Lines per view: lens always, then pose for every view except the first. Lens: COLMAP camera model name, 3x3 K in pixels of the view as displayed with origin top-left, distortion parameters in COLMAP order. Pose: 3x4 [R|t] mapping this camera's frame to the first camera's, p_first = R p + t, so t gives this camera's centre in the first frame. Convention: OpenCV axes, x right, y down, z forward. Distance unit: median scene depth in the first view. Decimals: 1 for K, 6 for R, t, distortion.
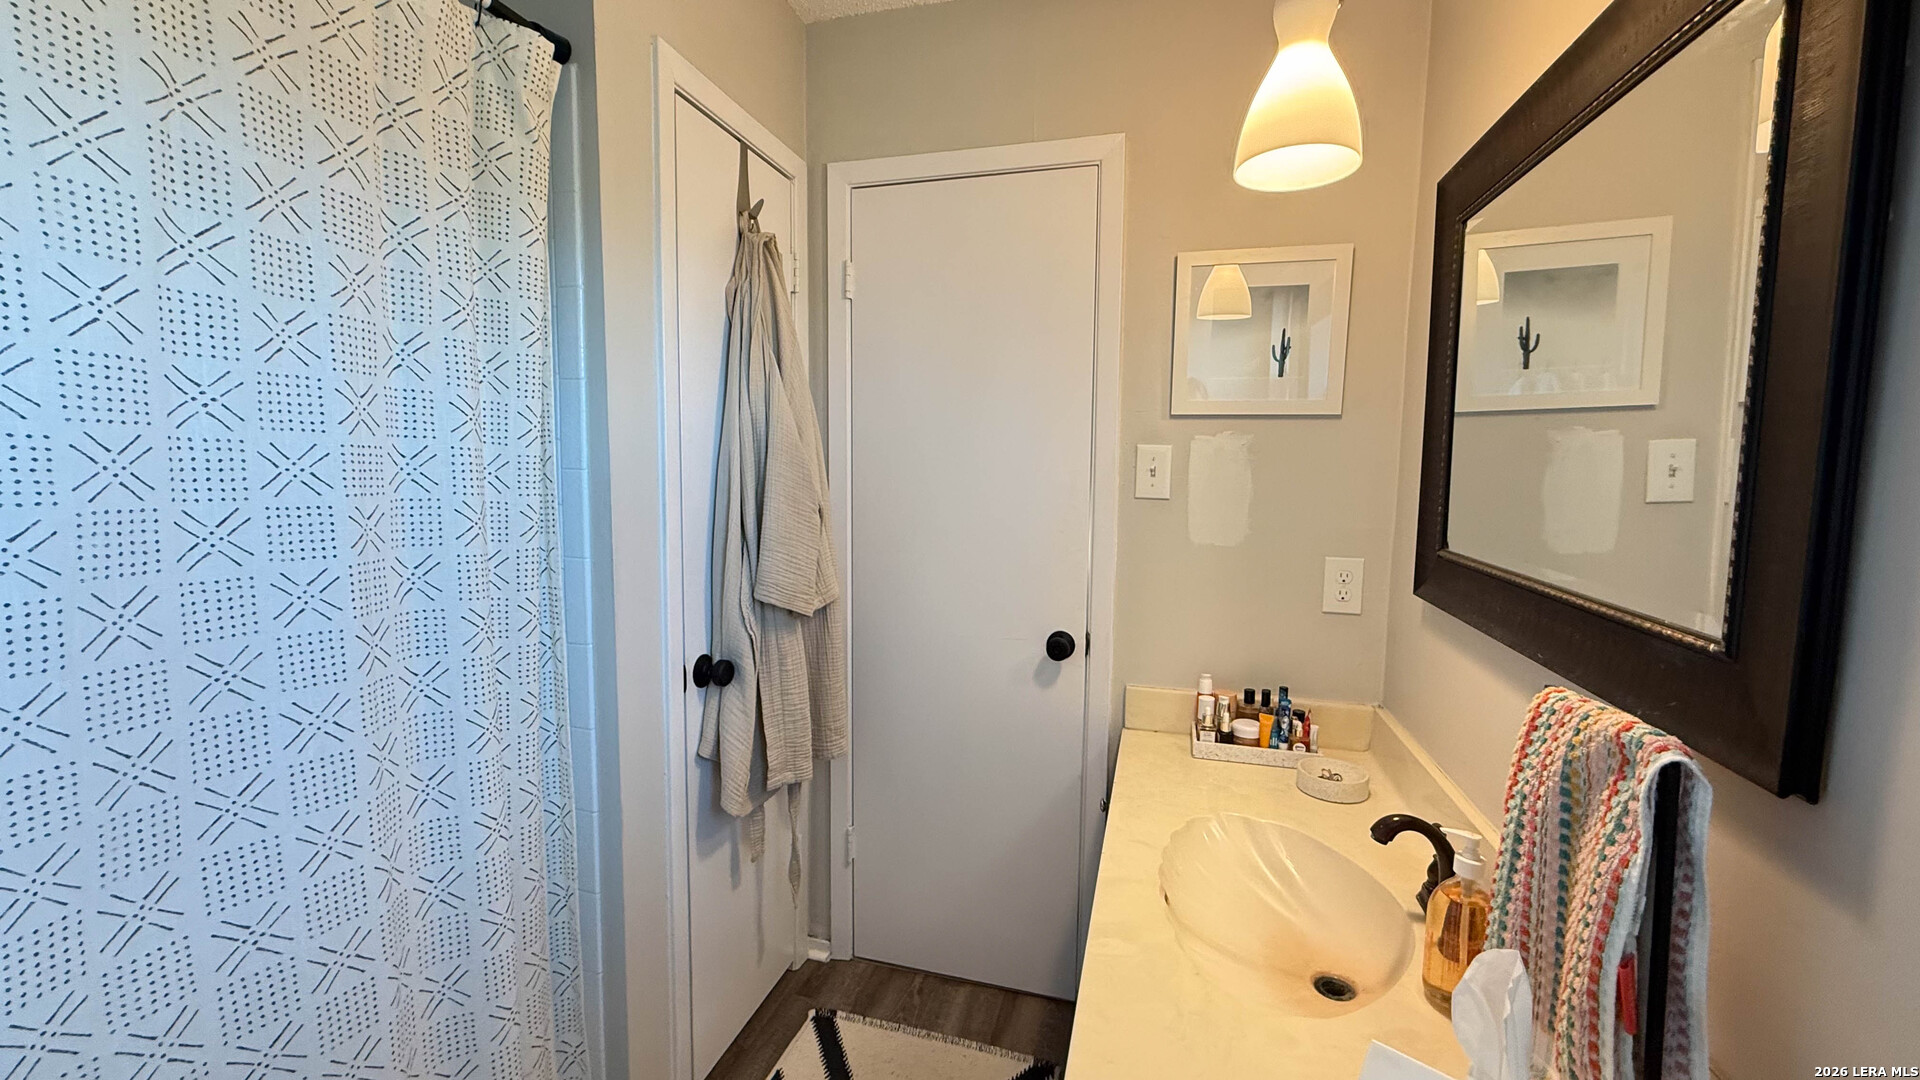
lens RADIAL K [[760.1, 0, 963.5], [0, 760.1, 537.3], [0, 0, 1]] dist [0.000954, -0.000184]
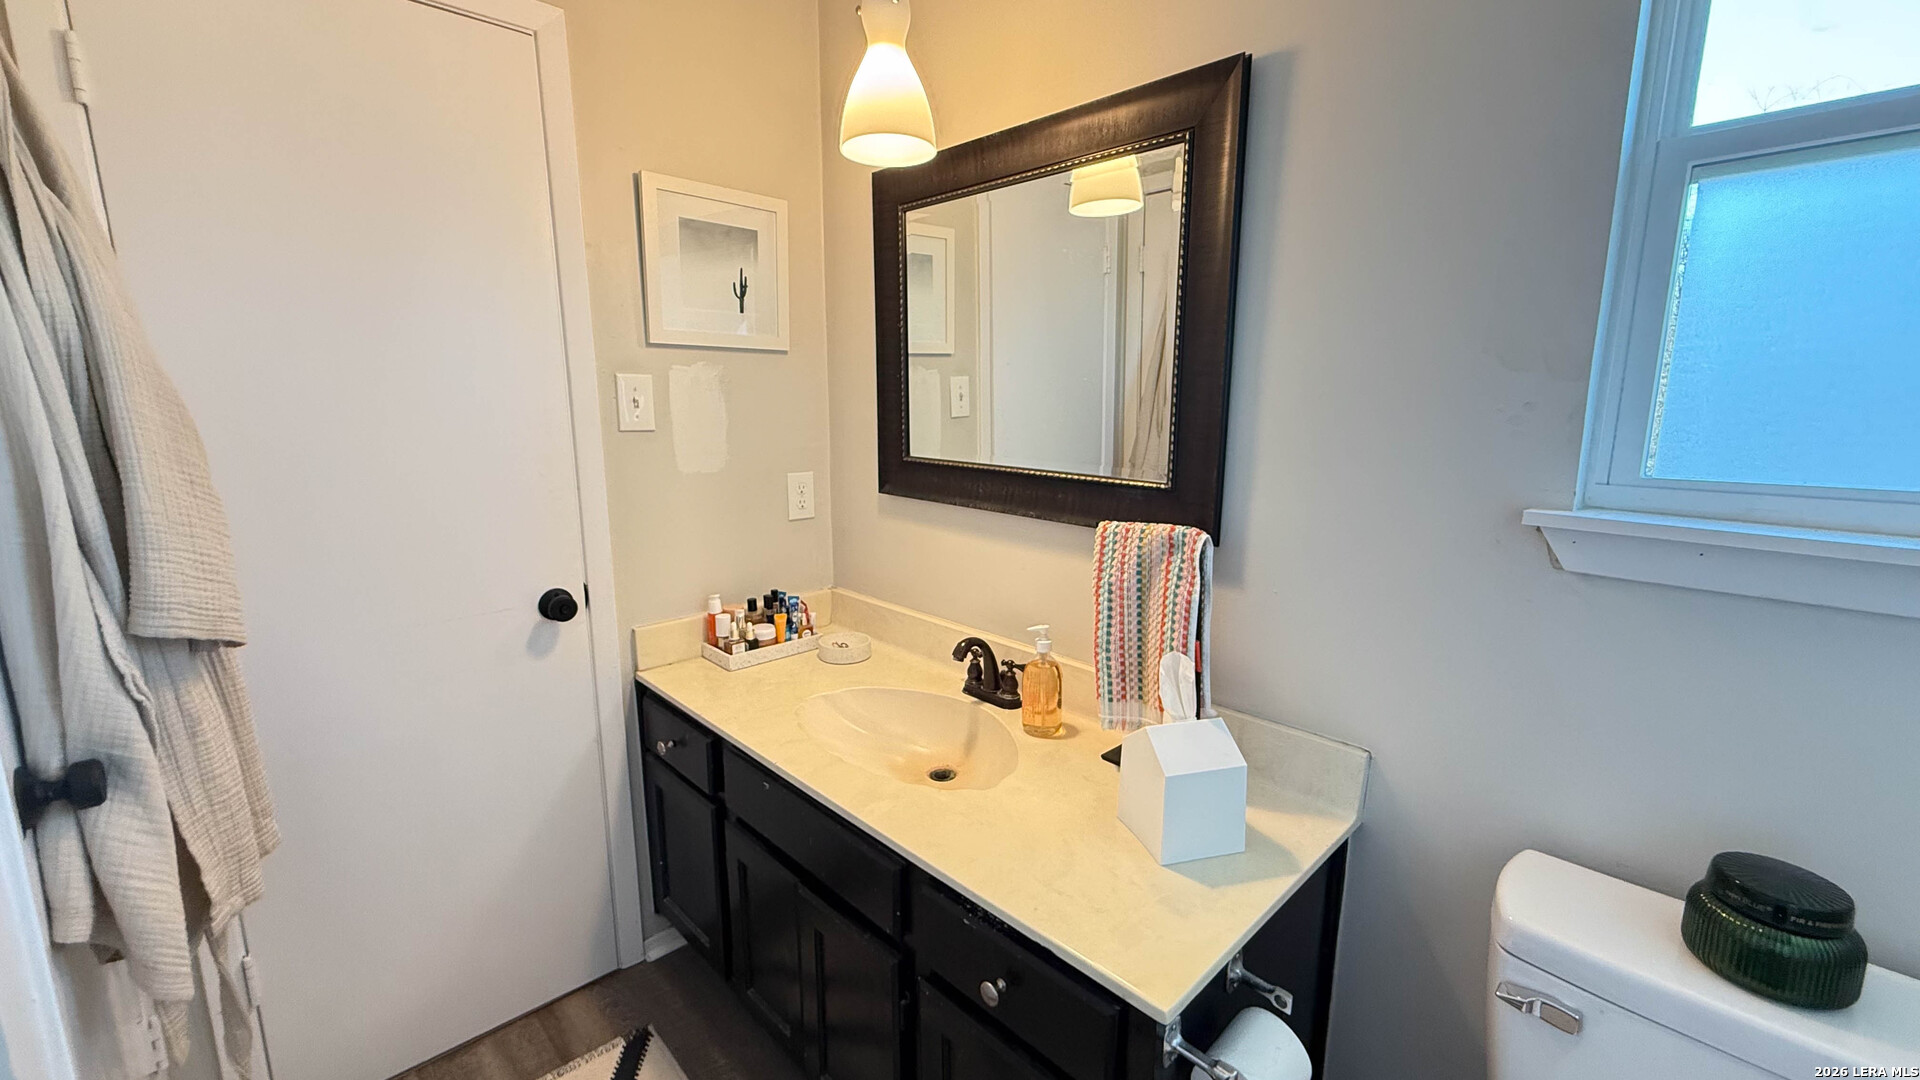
lens RADIAL K [[760.1, 0, 960.1], [0, 760.1, 536.7], [0, 0, 1]] dist [0.000954, -0.000184]
pose [[0.515989, -0.164098, 0.840730, -0.406225], [0.085220, 0.986444, 0.140236, -0.020743], [-0.852346, -0.000713, 0.522978, 0.166416]]
